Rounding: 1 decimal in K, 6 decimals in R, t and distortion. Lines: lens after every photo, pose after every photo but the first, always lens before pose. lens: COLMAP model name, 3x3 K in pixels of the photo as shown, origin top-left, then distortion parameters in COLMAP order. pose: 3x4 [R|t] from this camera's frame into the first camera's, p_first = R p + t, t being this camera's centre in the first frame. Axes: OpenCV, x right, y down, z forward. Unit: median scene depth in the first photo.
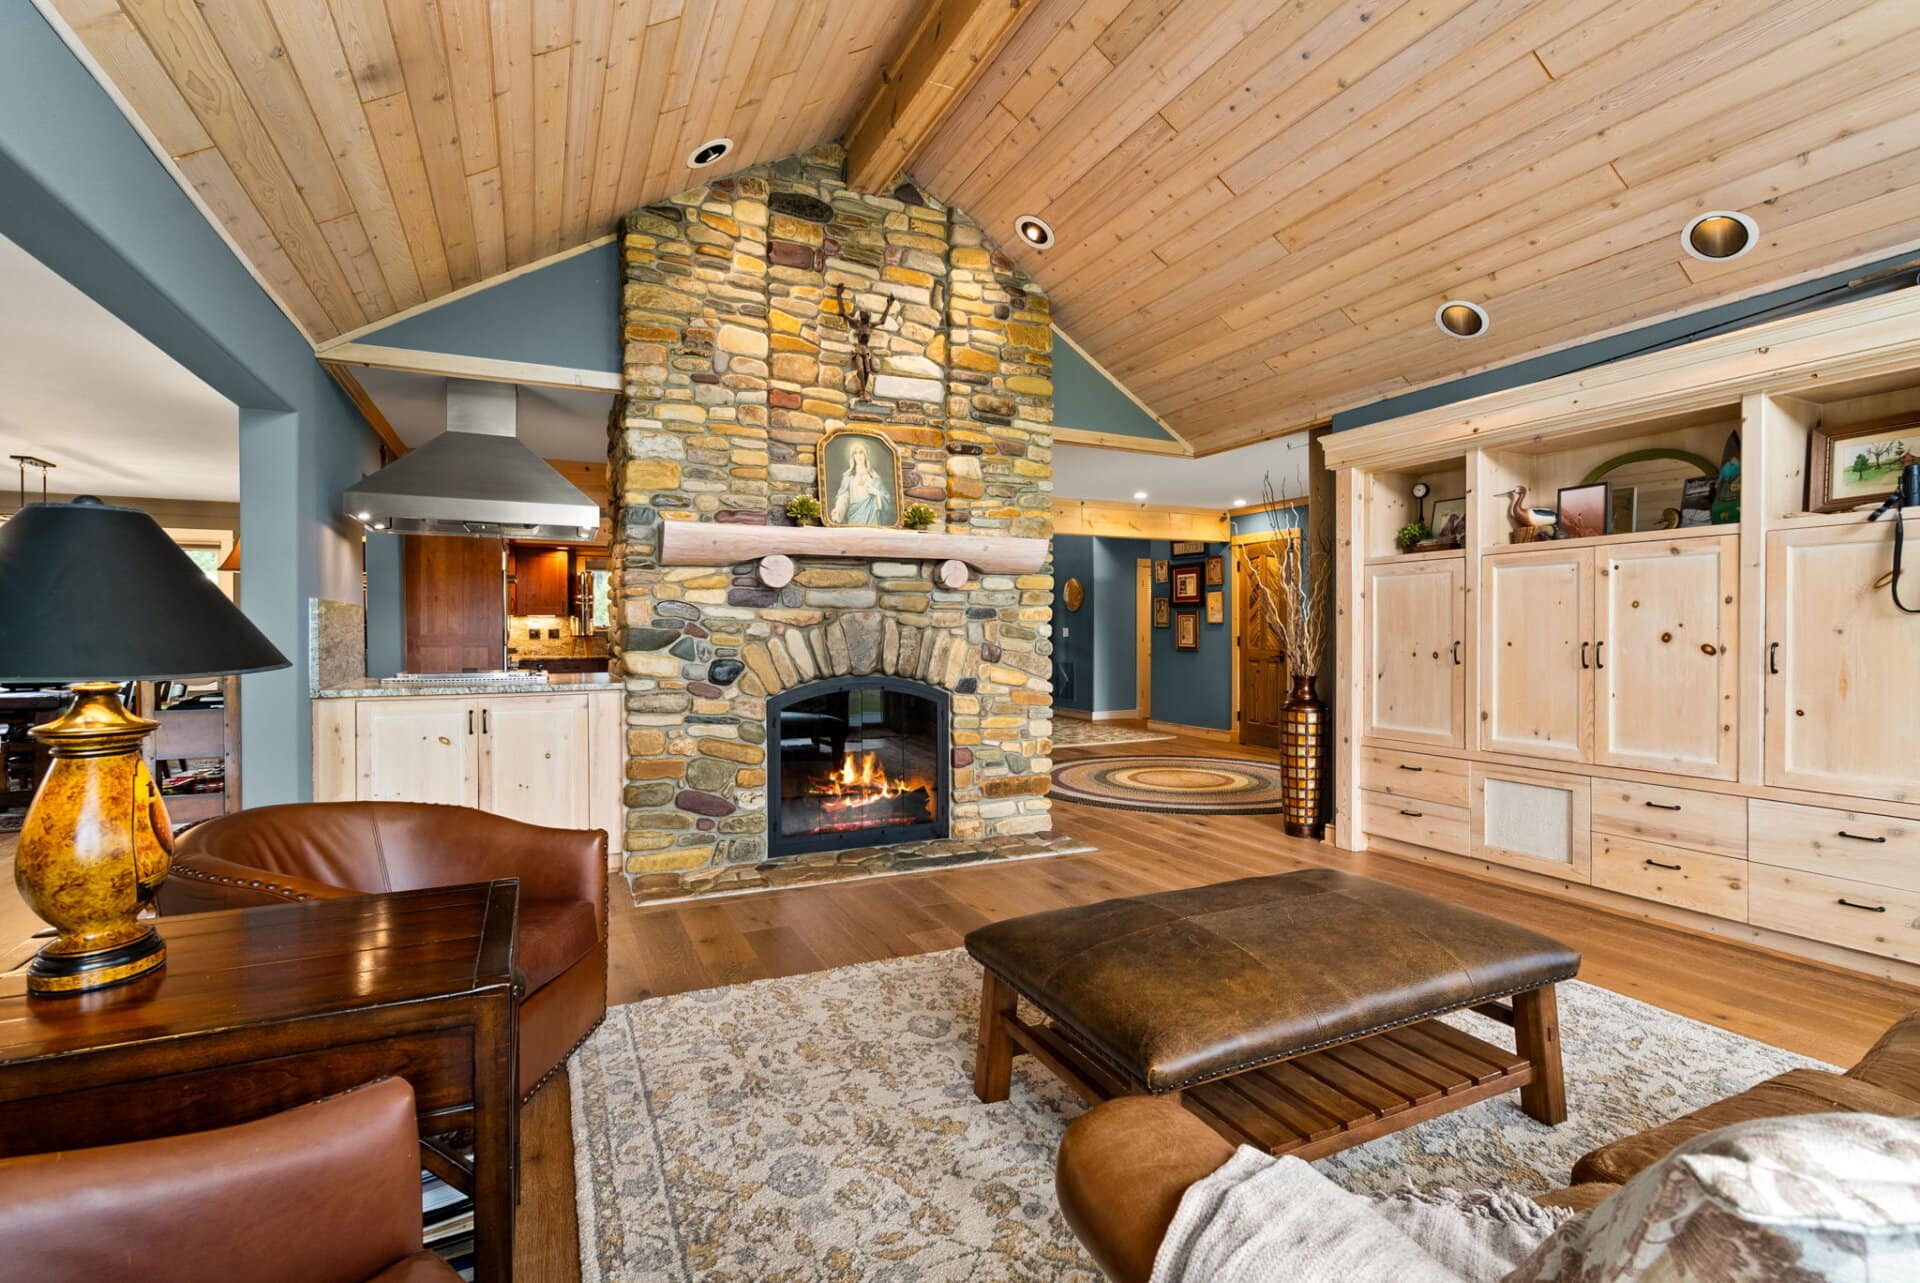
lens RADIAL K [[872.0, 0, 959.2], [0, 872.0, 639.2], [0, 0, 1]] dist [-0.000948, 0.001343]
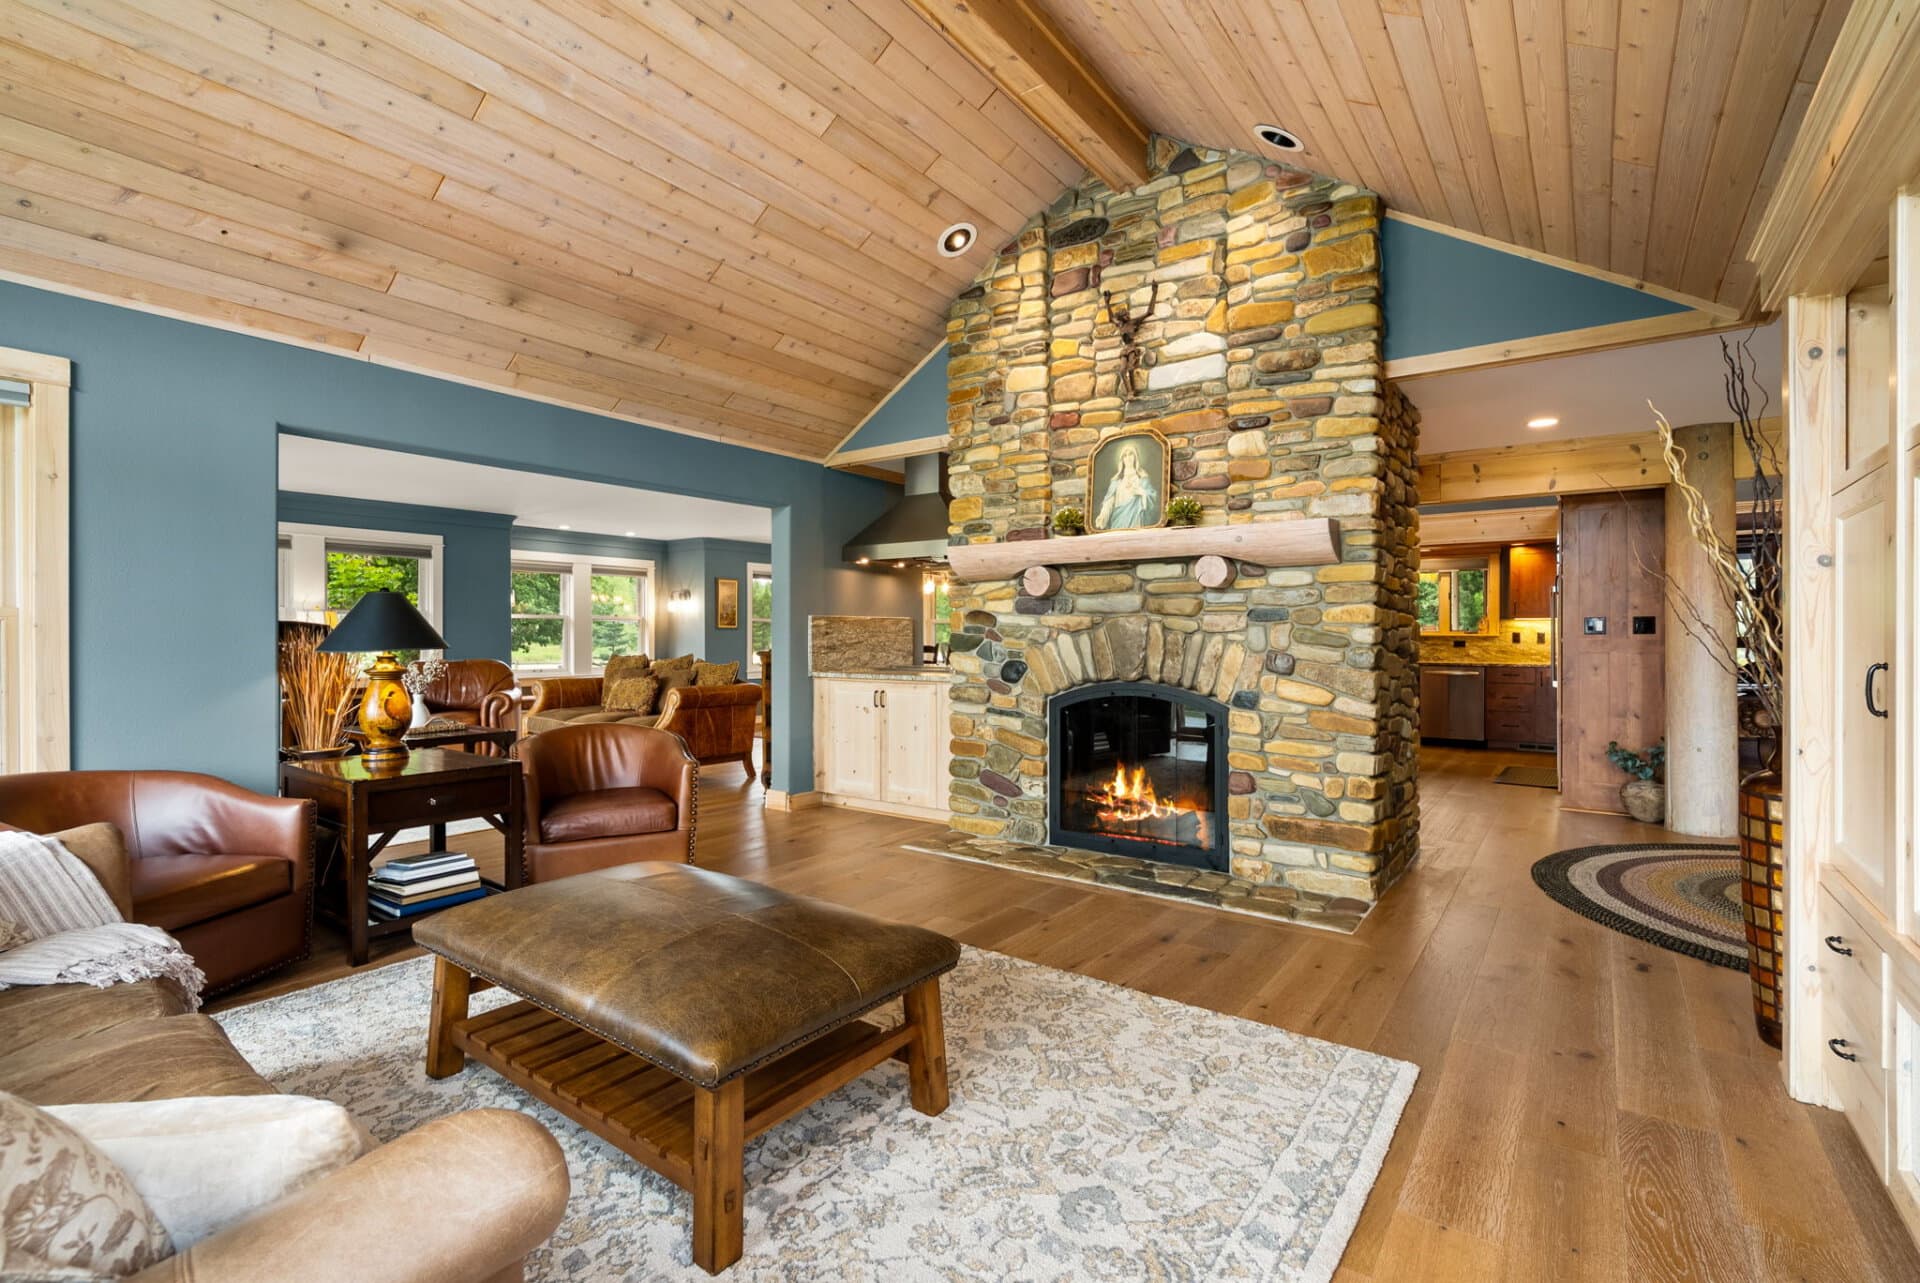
lens RADIAL K [[872.0, 0, 957.8], [0, 872.0, 638.8], [0, 0, 1]] dist [-0.000948, 0.001343]
pose [[0.474343, 0.004610, -0.880328, 0.666811], [-0.007209, 0.999973, 0.001352, -0.006158], [0.880310, 0.005705, 0.474364, 0.369408]]
